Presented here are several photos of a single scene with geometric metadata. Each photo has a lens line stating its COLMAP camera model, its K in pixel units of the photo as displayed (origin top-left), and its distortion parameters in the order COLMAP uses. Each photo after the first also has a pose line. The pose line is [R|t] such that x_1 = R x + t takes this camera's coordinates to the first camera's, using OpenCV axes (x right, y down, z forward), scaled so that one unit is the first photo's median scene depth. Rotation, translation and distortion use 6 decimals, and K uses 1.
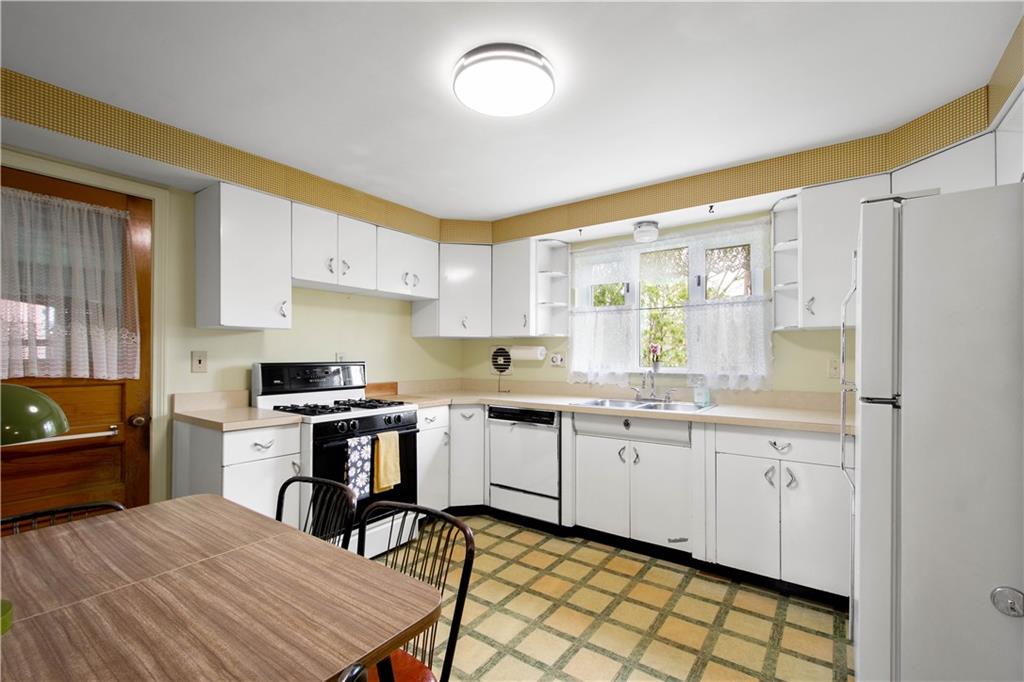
lens RADIAL K [[450.3, 0, 512.7], [0, 450.3, 355.7], [0, 0, 1]] dist [0.000201, 0.000043]
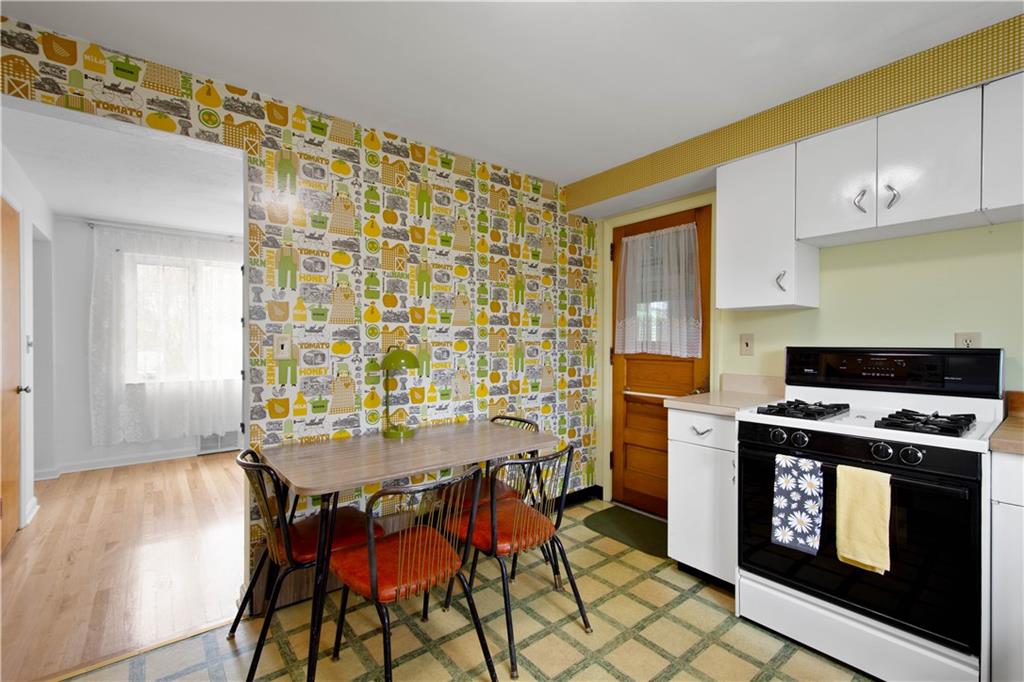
lens RADIAL K [[444.8, 0, 511.2], [0, 444.8, 345.1], [0, 0, 1]] dist [-0.000417, 0.000075]
pose [[-0.264890, 0.007520, -0.964249, 0.415615], [0.002769, 0.999971, 0.007038, 0.006162], [0.964275, -0.000806, -0.264903, 0.760446]]
